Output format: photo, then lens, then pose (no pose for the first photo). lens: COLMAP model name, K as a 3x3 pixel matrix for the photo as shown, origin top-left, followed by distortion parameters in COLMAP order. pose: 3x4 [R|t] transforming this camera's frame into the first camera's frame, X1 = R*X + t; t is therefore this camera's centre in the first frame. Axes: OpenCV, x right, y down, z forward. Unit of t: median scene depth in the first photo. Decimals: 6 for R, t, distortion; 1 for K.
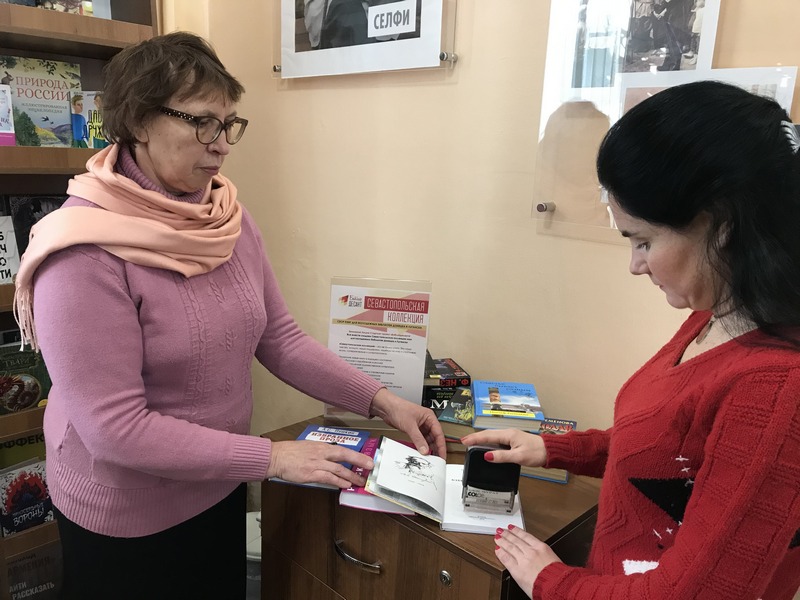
lens RADIAL K [[664.7, 0, 400.0], [0, 664.7, 300.0], [0, 0, 1]] dist [0.030598, -0.012747]
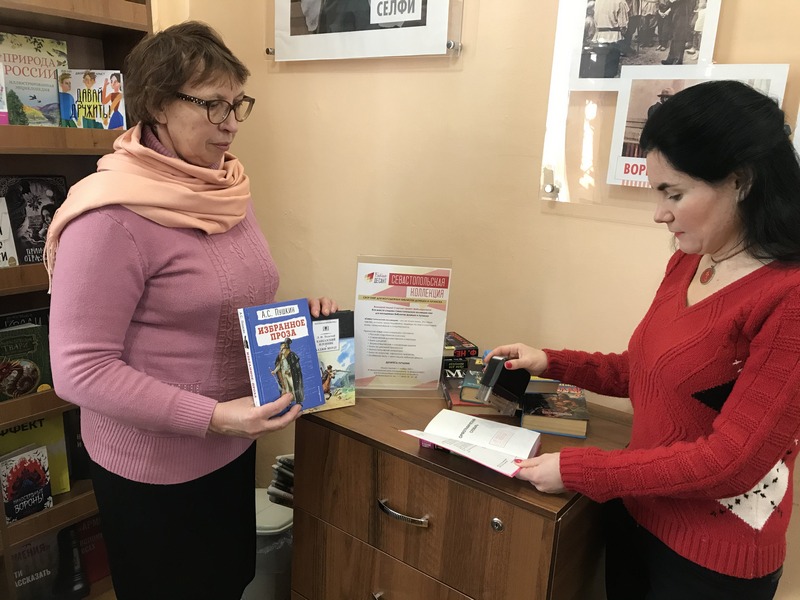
lens RADIAL K [[664.7, 0, 400.0], [0, 664.7, 300.0], [0, 0, 1]] dist [0.030598, -0.012747]
pose [[0.992484, -0.019488, 0.120814, -0.141209], [0.016598, 0.999553, 0.024881, 0.009554], [-0.121245, -0.022688, 0.992363, -0.042775]]
